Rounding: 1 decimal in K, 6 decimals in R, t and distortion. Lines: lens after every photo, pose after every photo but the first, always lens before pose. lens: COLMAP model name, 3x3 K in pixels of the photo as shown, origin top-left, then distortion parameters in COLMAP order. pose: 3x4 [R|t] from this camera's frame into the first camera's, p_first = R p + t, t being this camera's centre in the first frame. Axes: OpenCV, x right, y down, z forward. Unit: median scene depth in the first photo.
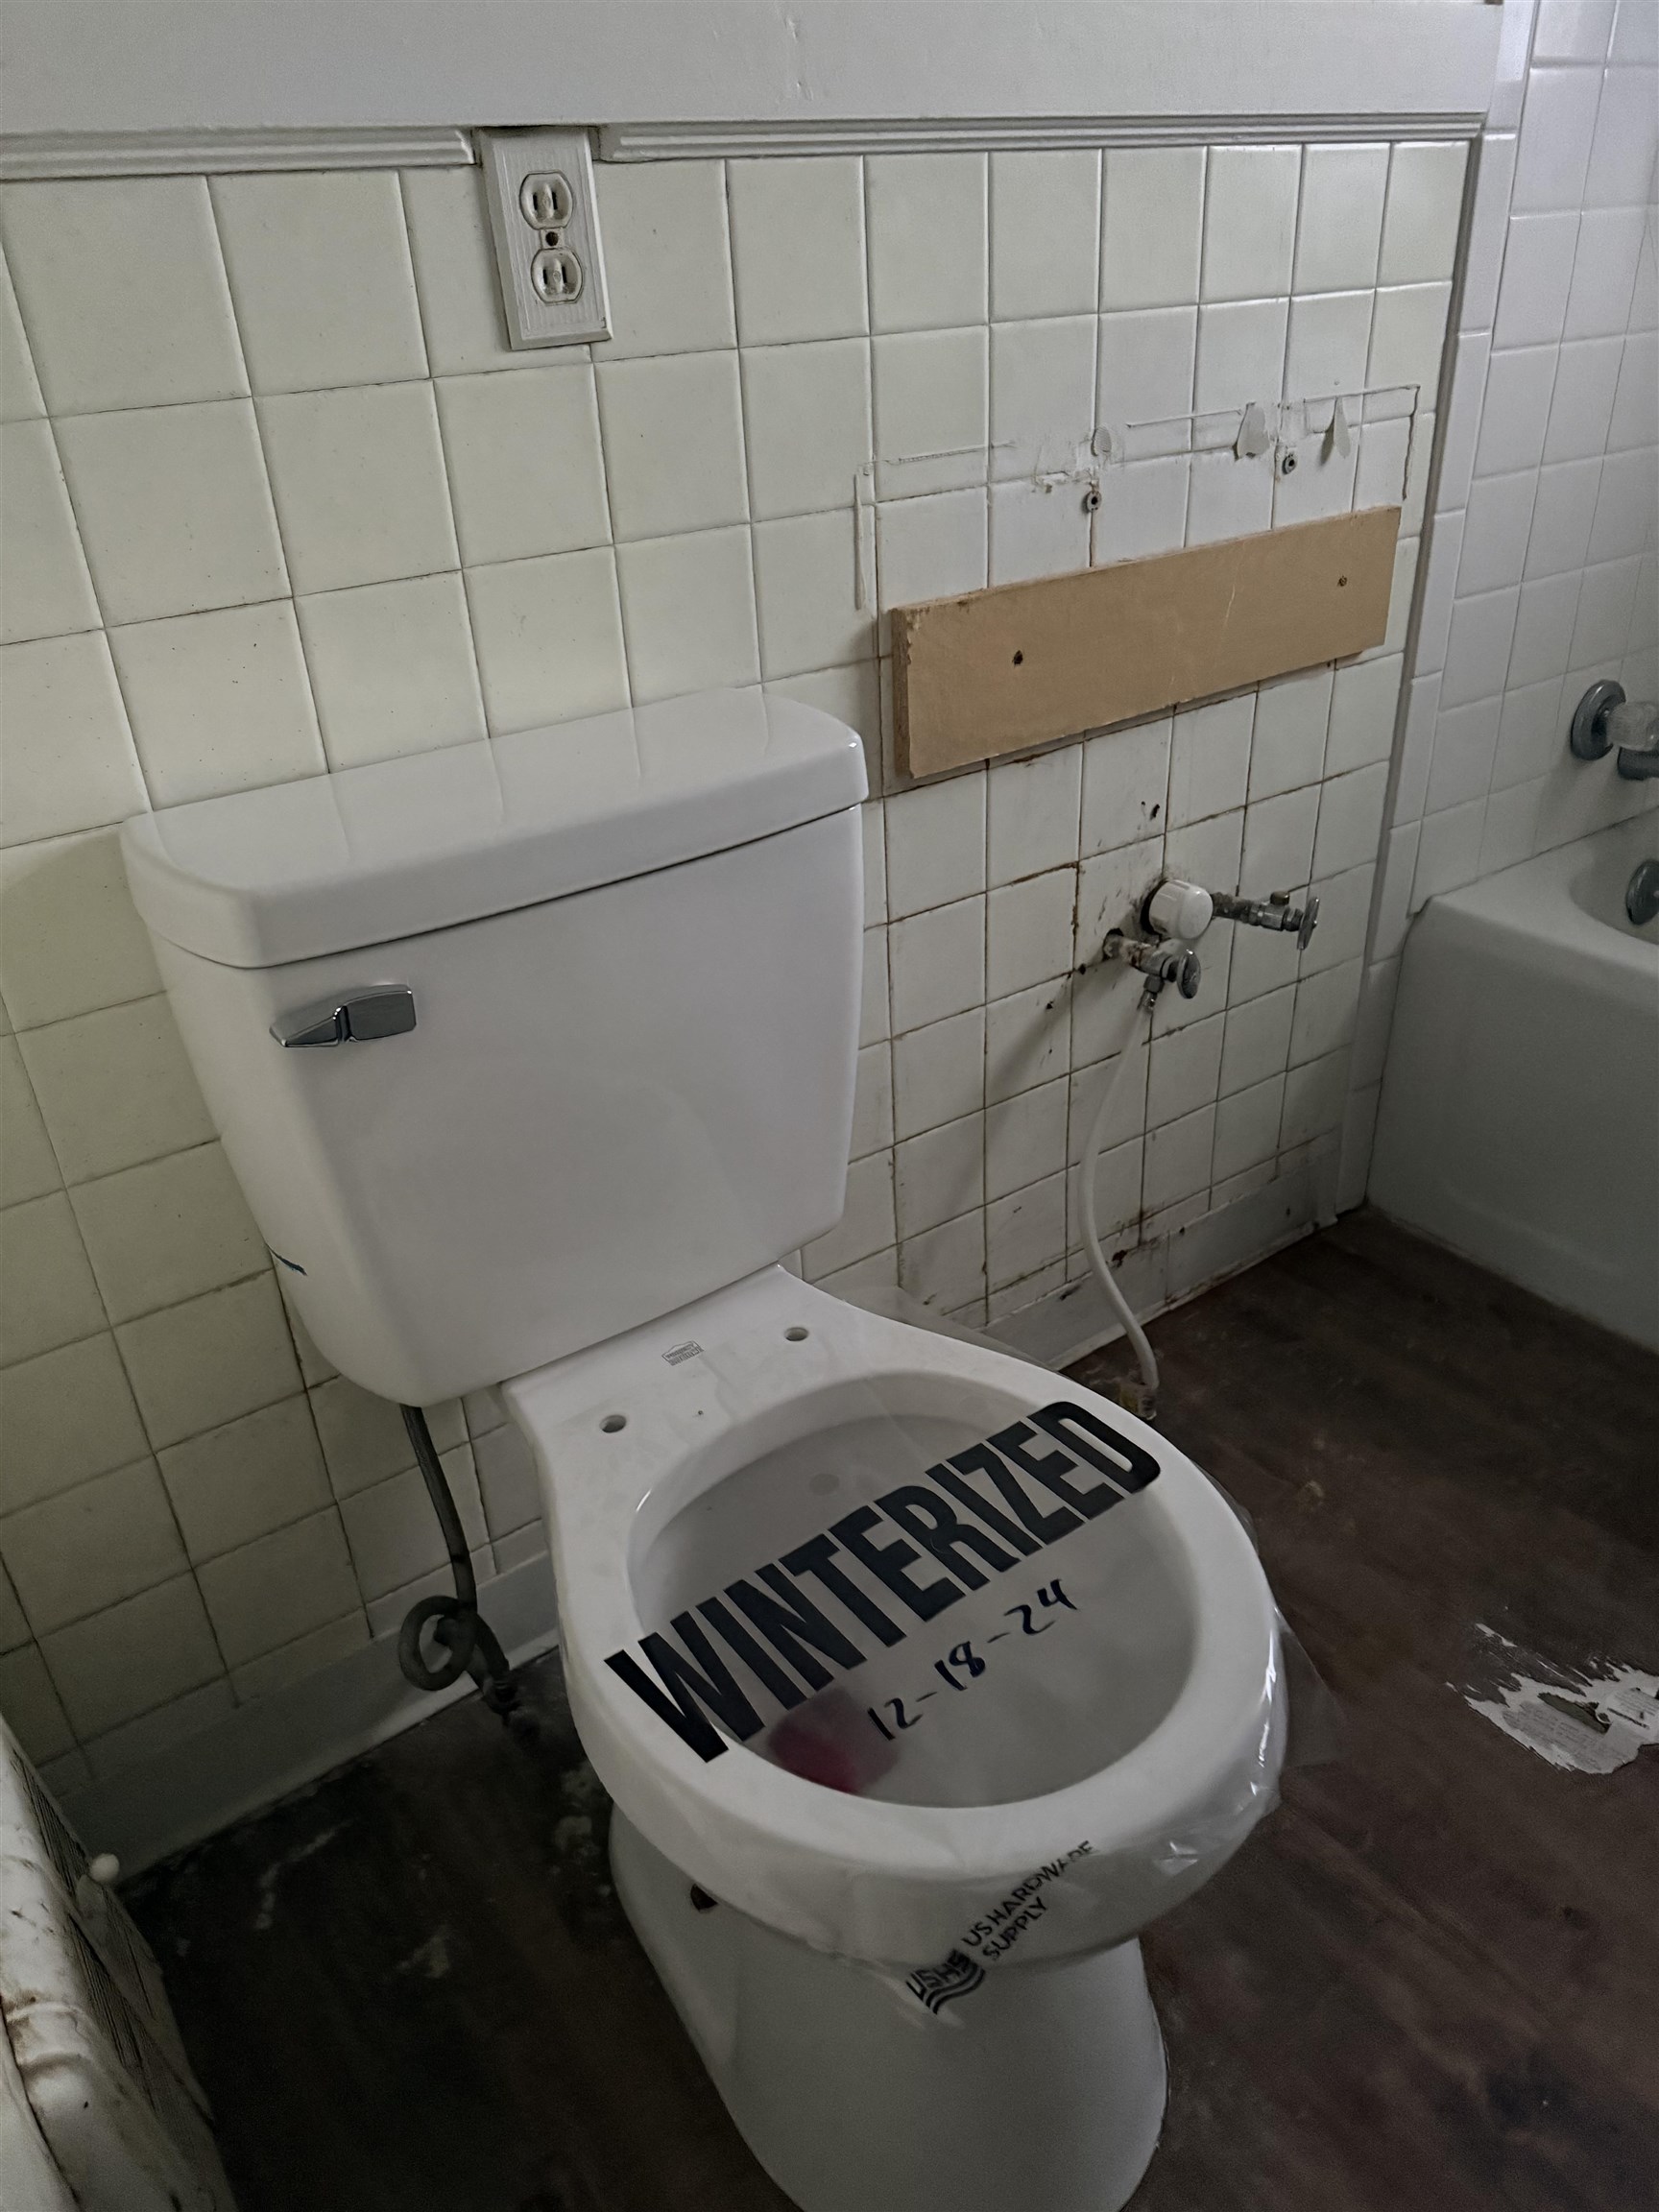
lens RADIAL K [[1574.5, 0, 829.5], [0, 1574.5, 1106.0], [0, 0, 1]] dist [0.056882, -0.075502]
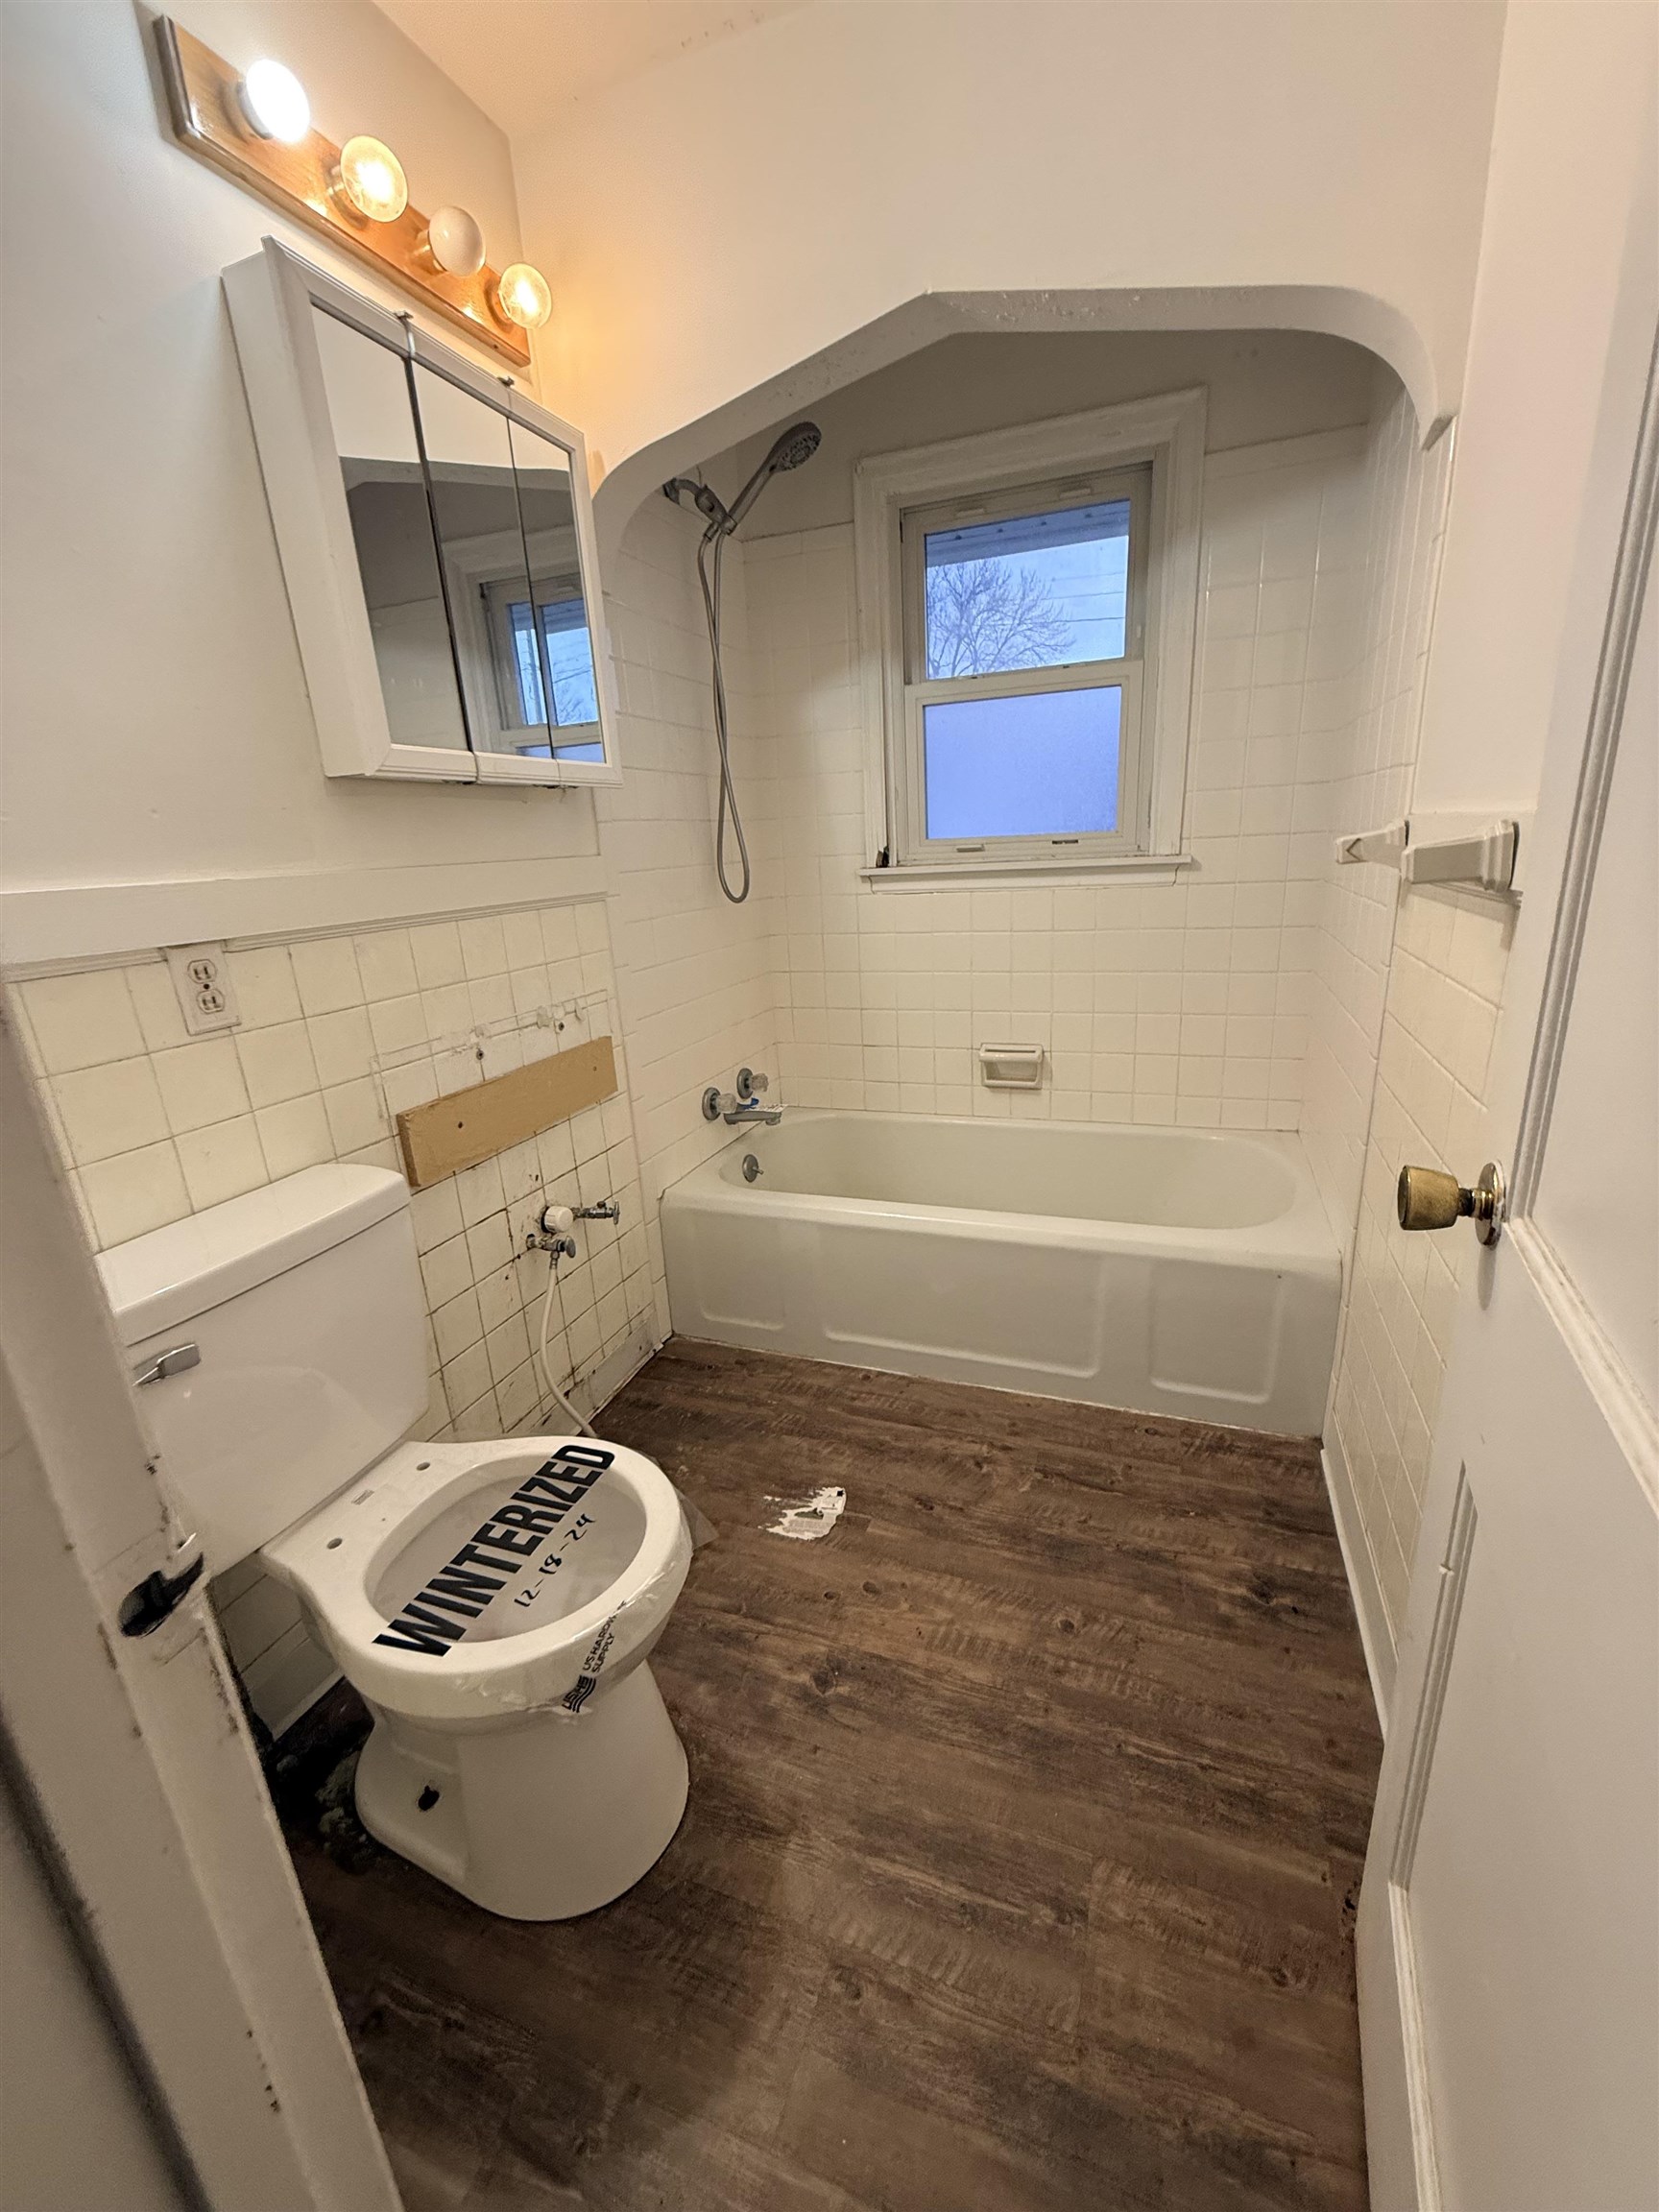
lens RADIAL K [[881.6, 0, 829.5], [0, 881.6, 1106.0], [0, 0, 1]] dist [0.000650, 0.000027]
pose [[0.836828, -0.160951, 0.523271, -0.090509], [0.281561, 0.946240, -0.159230, 0.030750], [-0.469512, 0.280581, 0.837158, -0.277861]]
